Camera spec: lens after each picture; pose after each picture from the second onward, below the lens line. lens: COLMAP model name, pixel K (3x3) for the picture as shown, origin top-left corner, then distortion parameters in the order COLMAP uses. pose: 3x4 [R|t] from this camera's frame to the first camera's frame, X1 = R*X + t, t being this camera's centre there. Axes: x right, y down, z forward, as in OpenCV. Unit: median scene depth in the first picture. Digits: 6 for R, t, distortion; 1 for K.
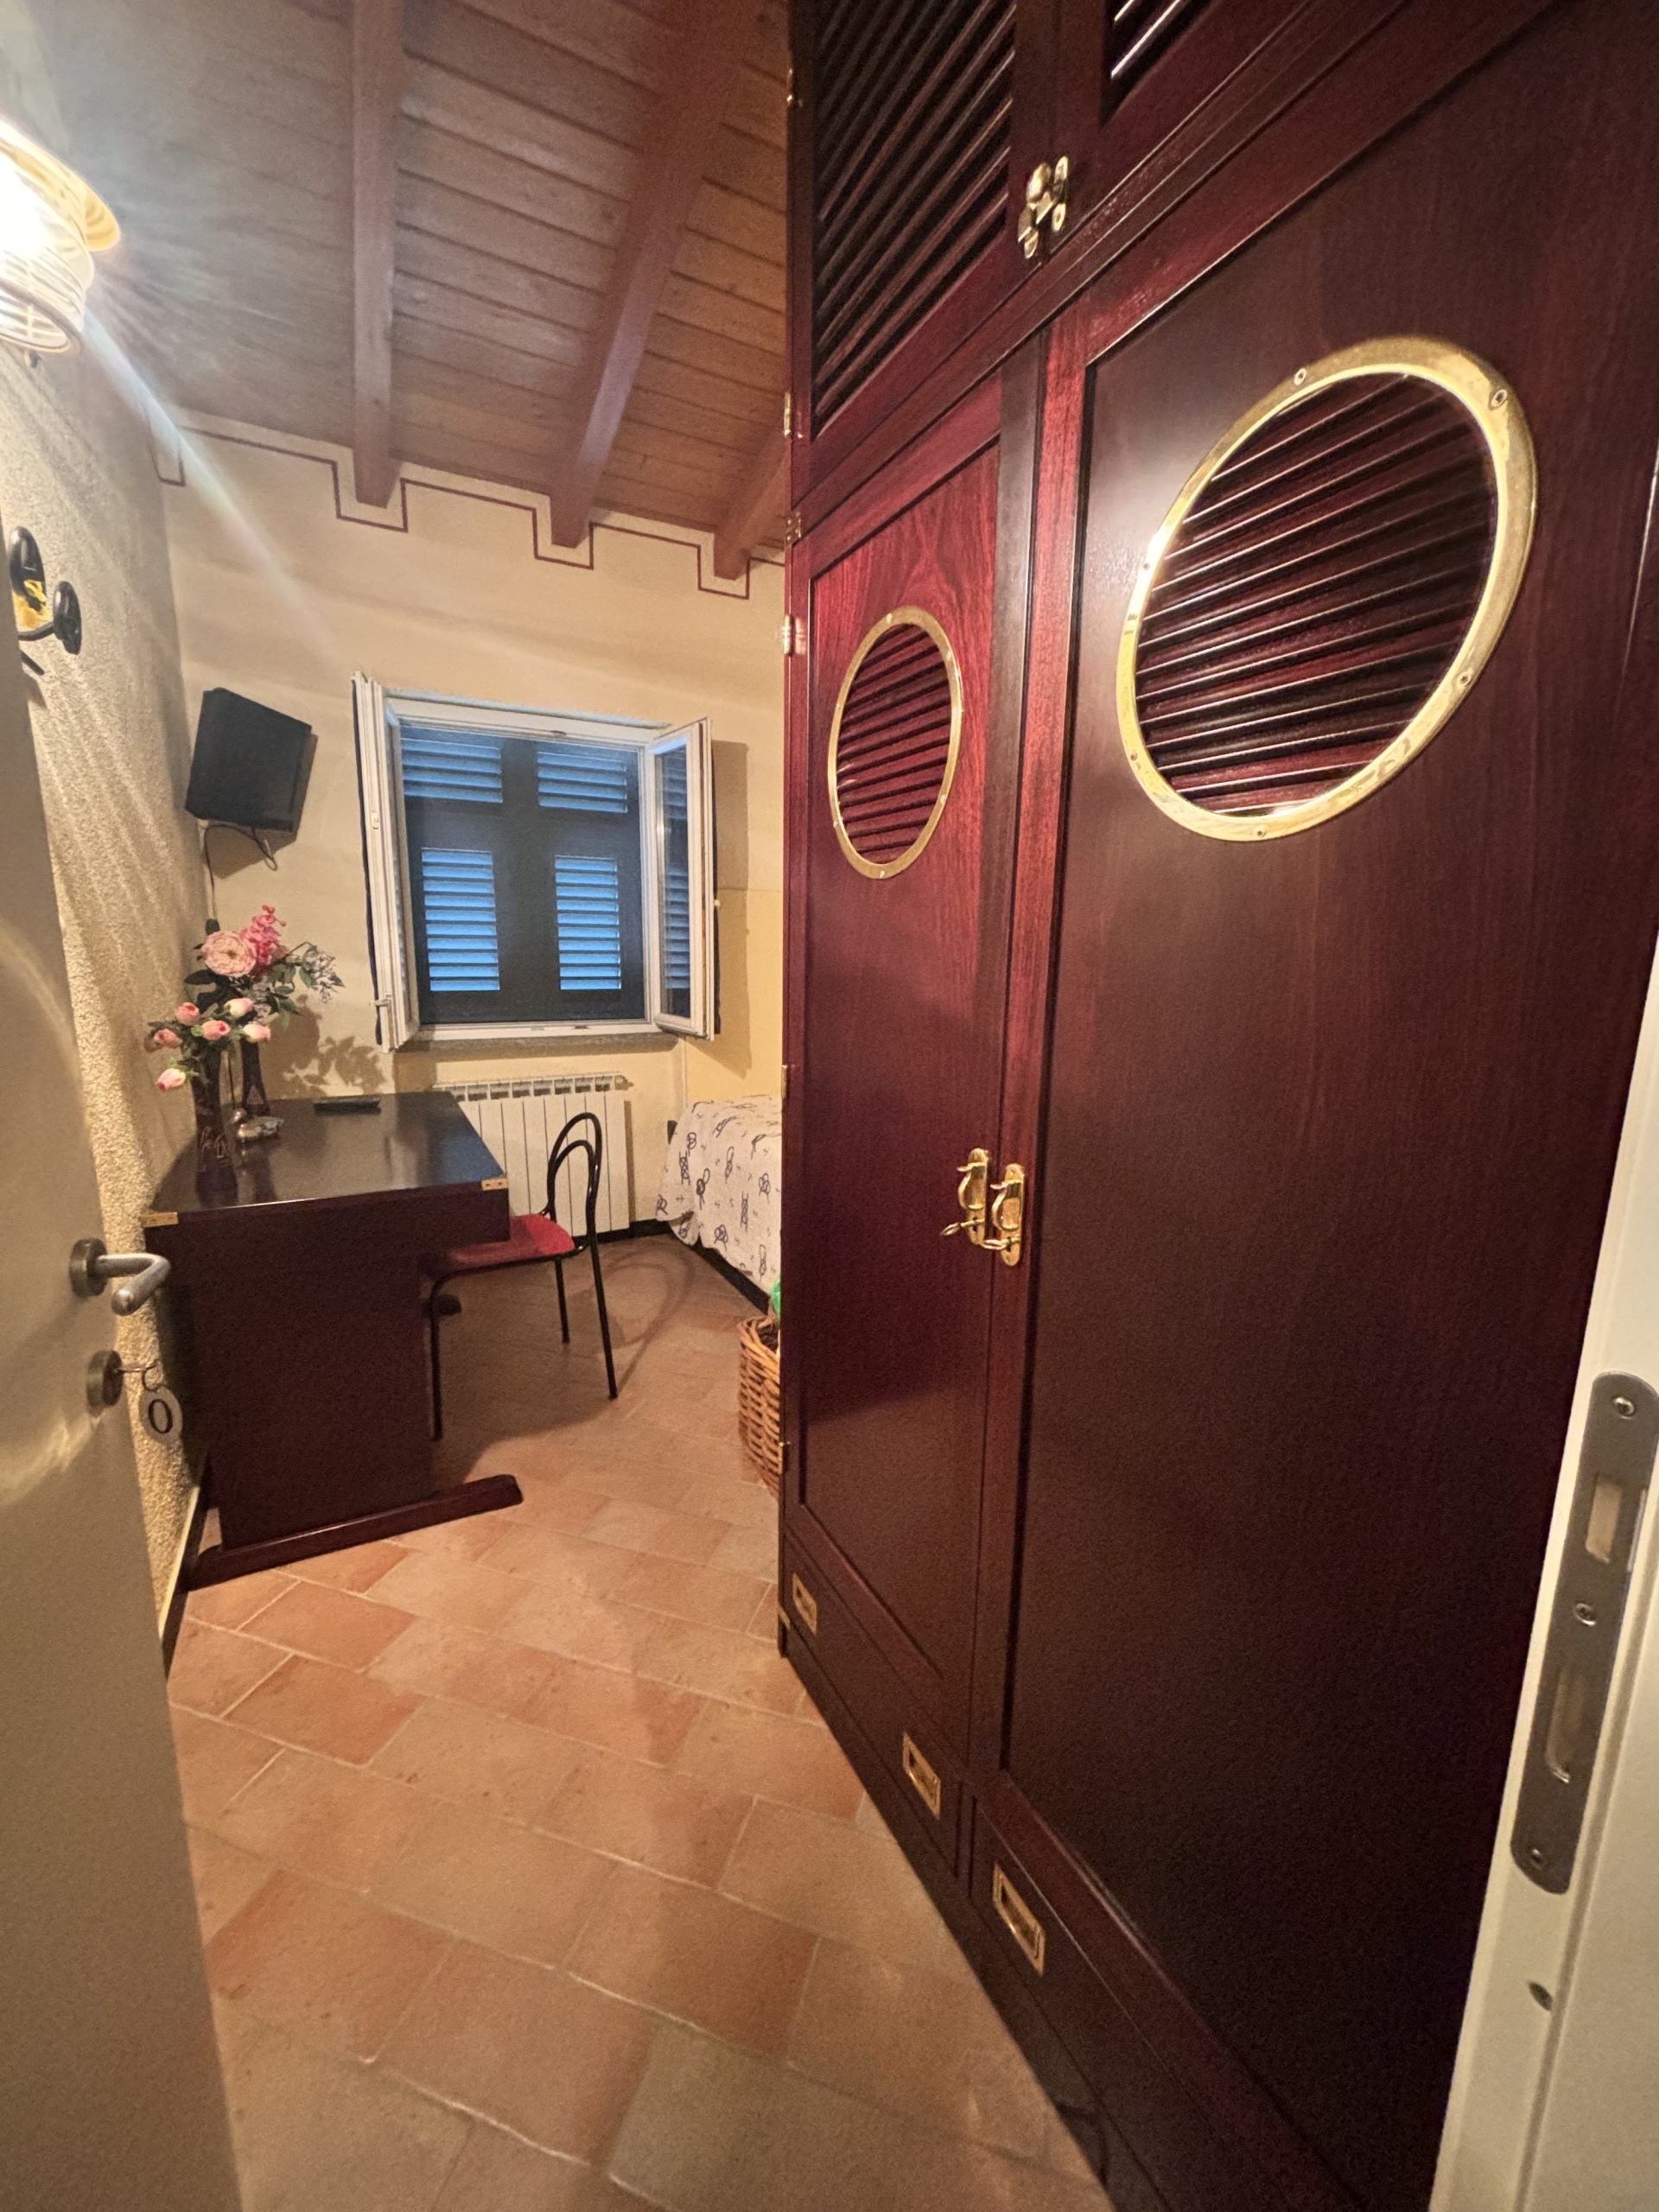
lens RADIAL K [[891.5, 0, 835.1], [0, 891.5, 1105.1], [0, 0, 1]] dist [0.001213, 0.000231]
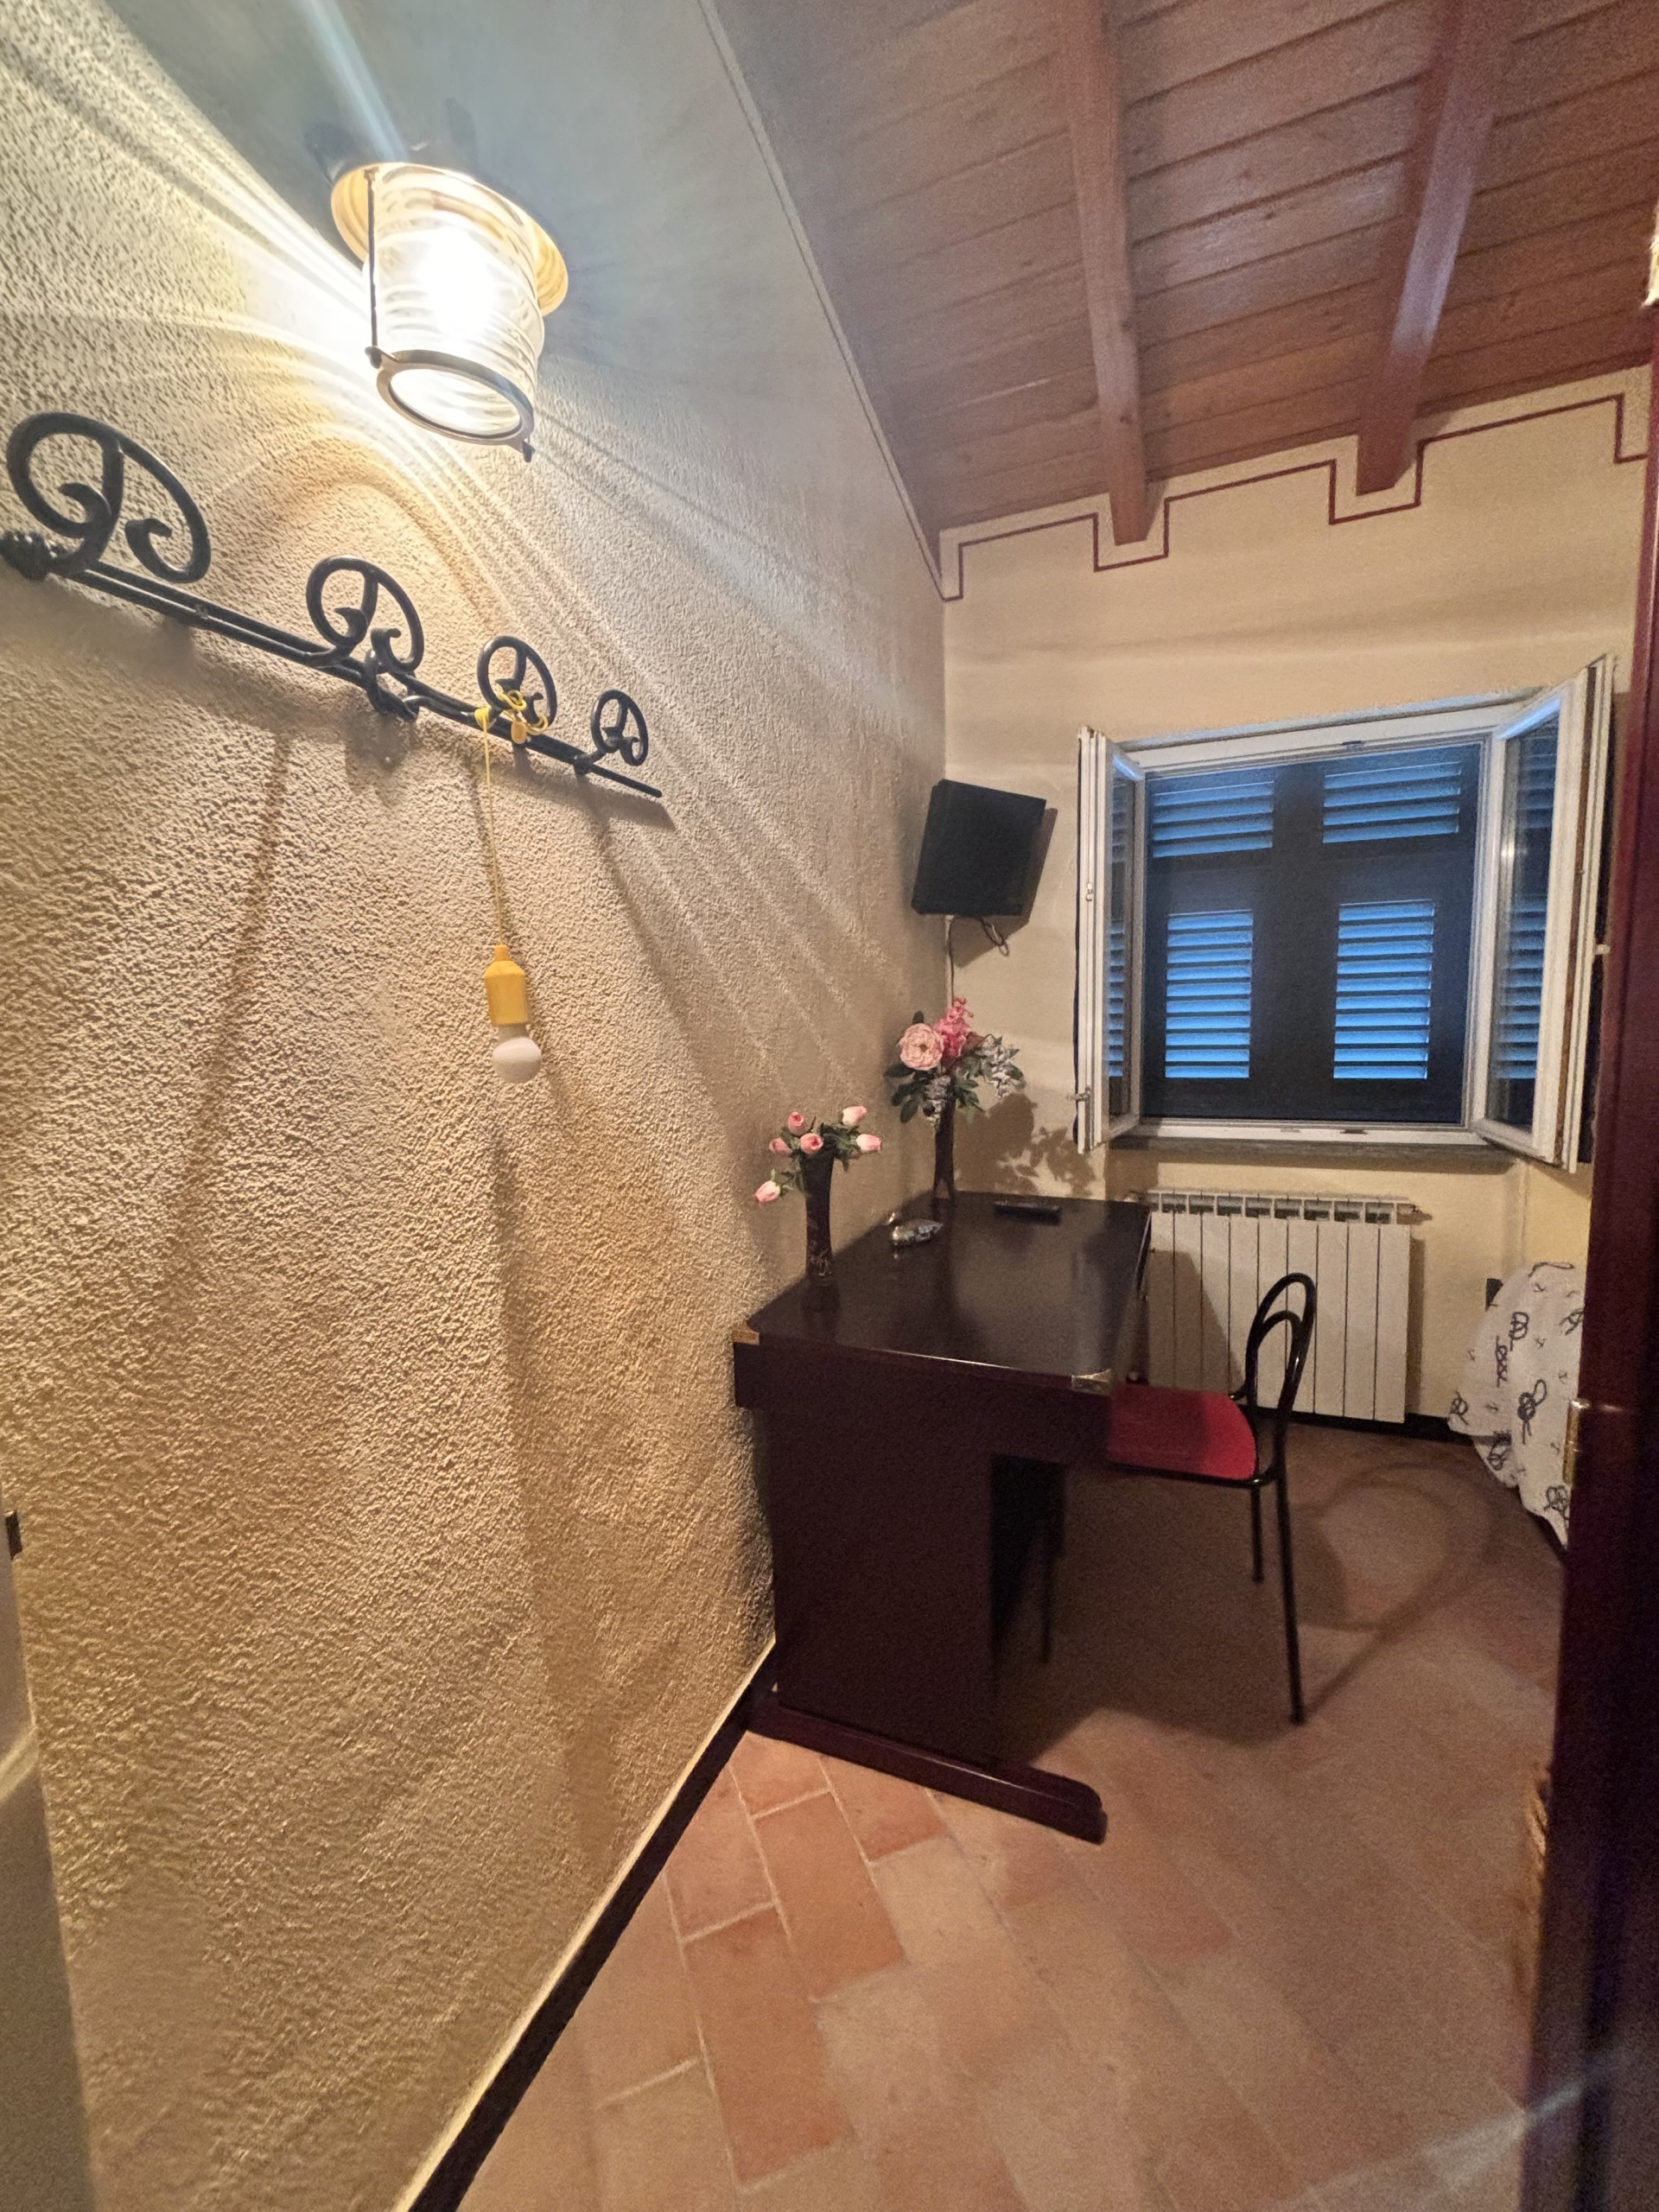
lens RADIAL K [[891.5, 0, 830.5], [0, 891.5, 1105.6], [0, 0, 1]] dist [0.001213, 0.000231]
pose [[0.632085, 0.055037, -0.772942, 0.012493], [-0.106107, 0.994226, -0.015977, -0.059235], [0.767600, 0.092113, 0.634275, 0.231667]]
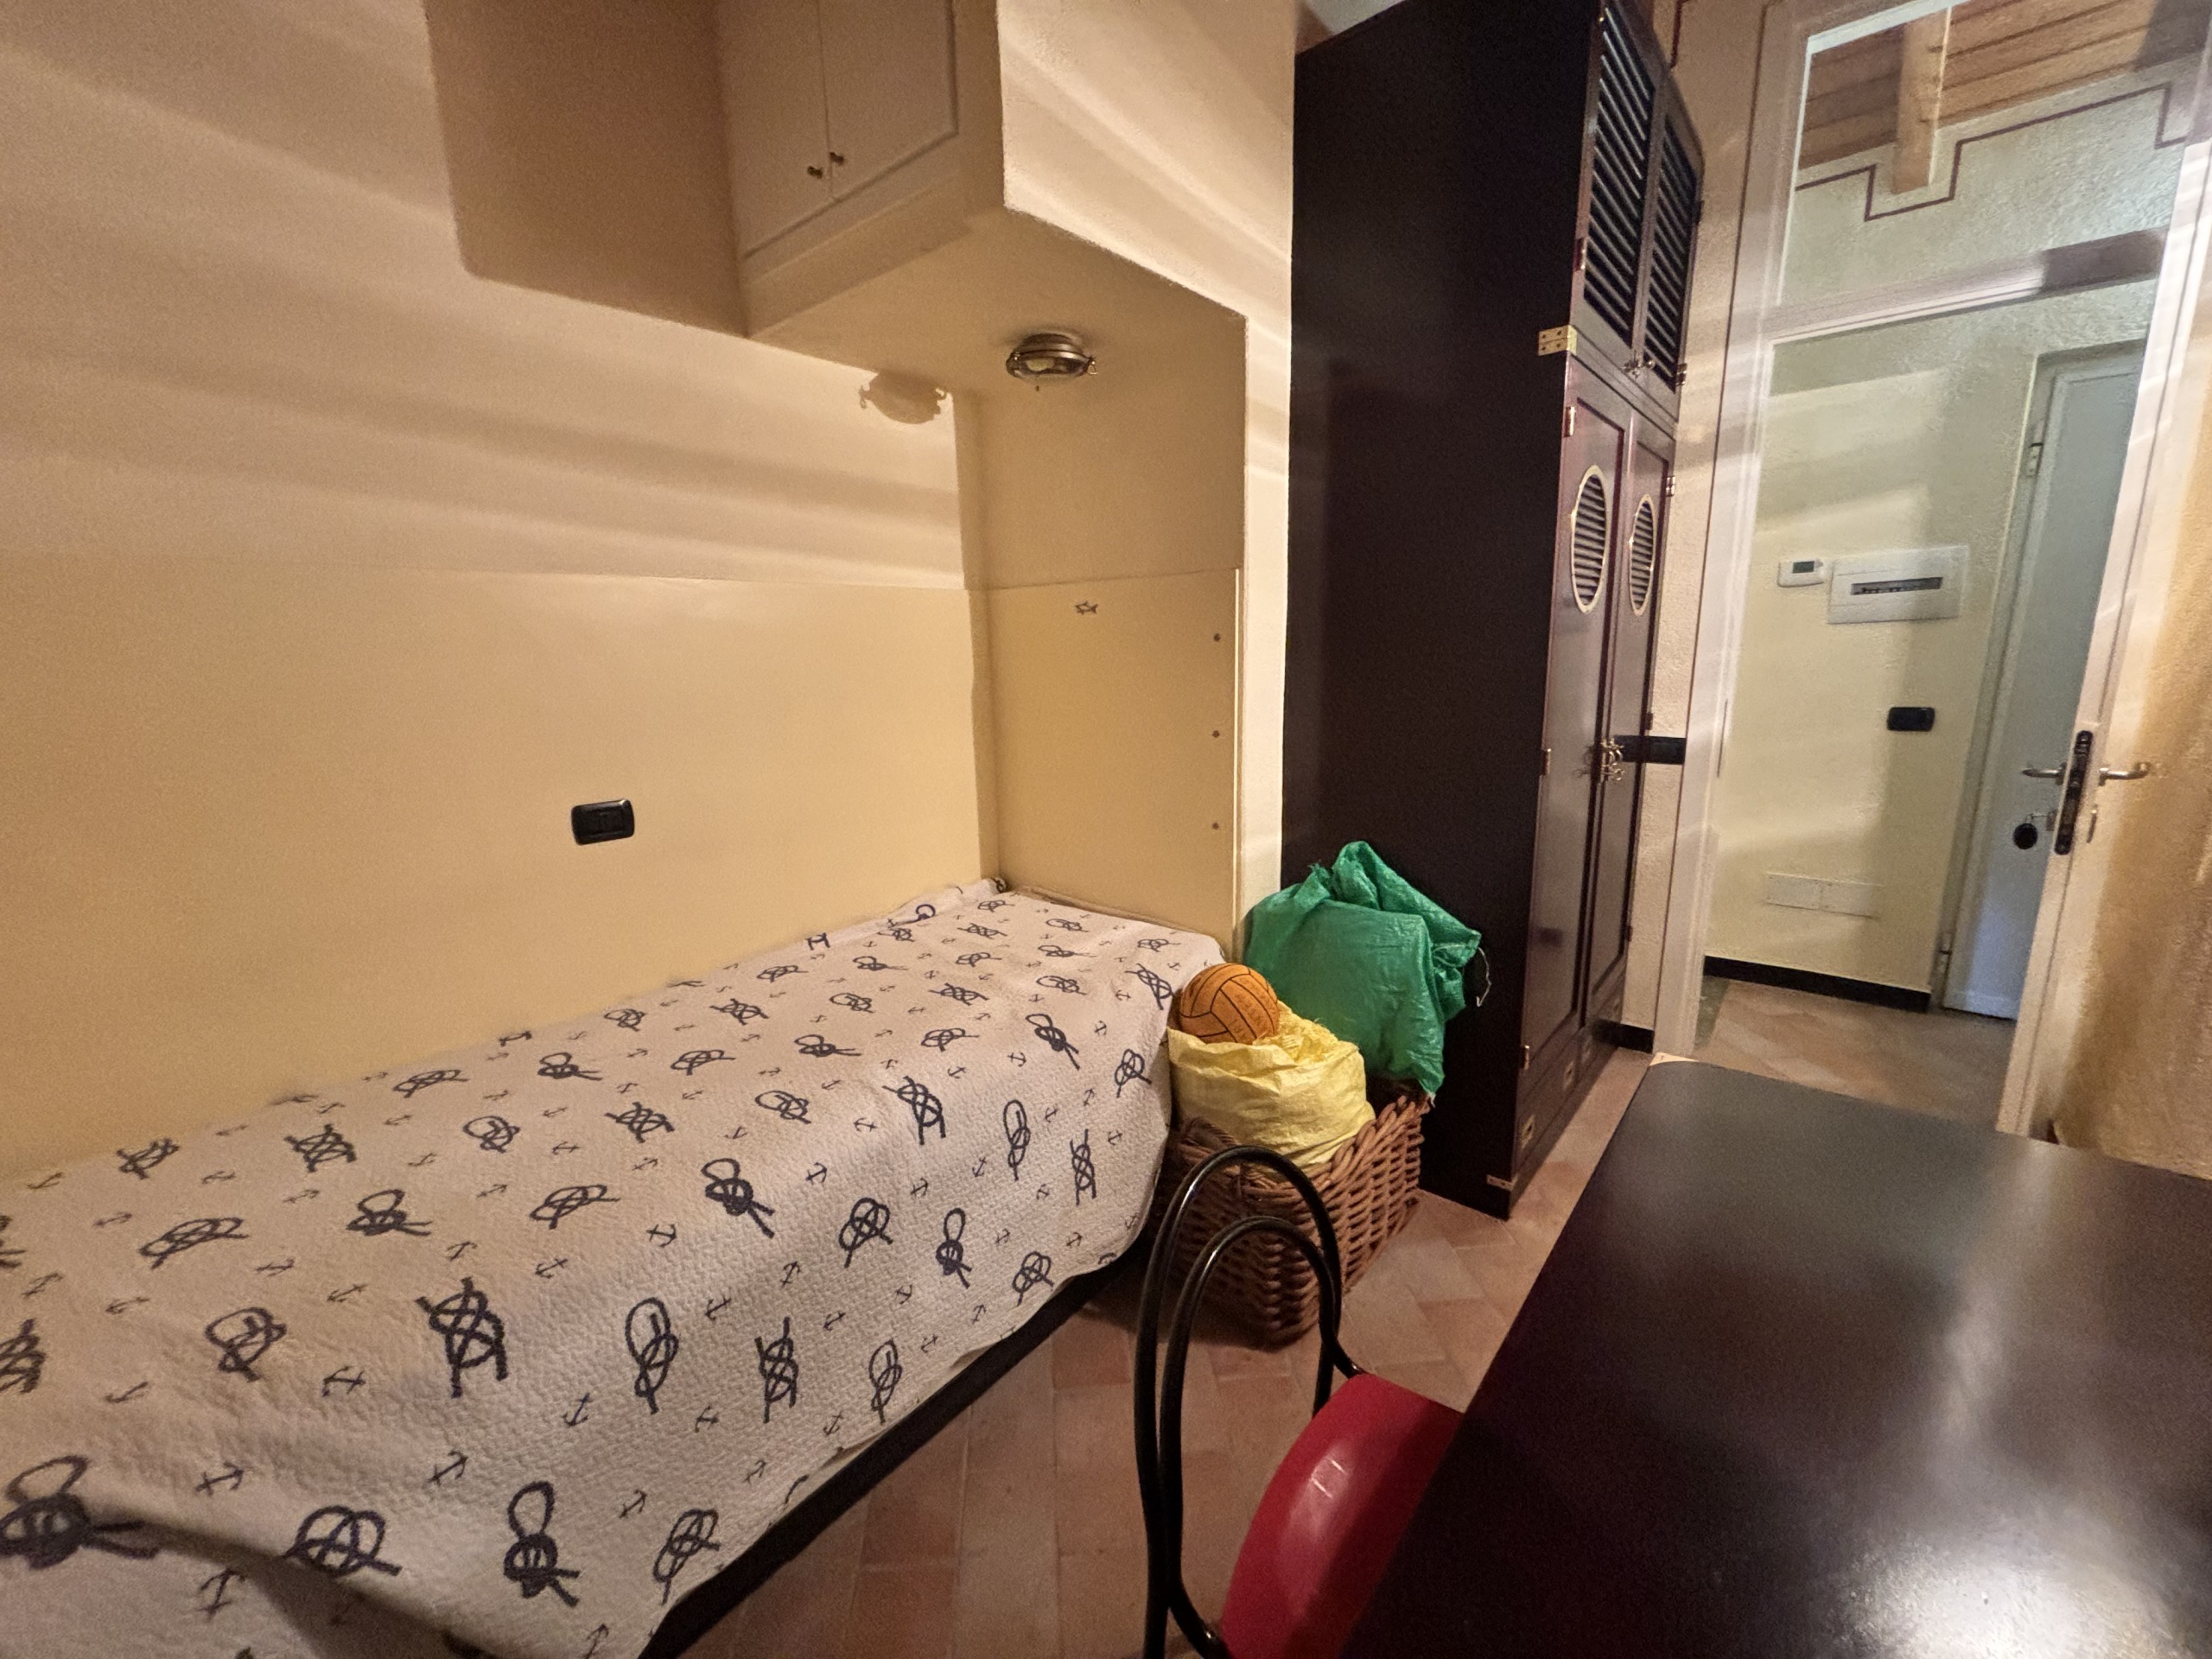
lens RADIAL K [[891.5, 0, 1107.7], [0, 891.5, 835.5], [0, 0, 1]] dist [0.001213, 0.000231]
pose [[-0.371564, -0.198251, 0.906993, -0.471177], [0.186209, 0.941169, 0.282005, -0.190928], [-0.909542, 0.273673, -0.312788, 0.923131]]
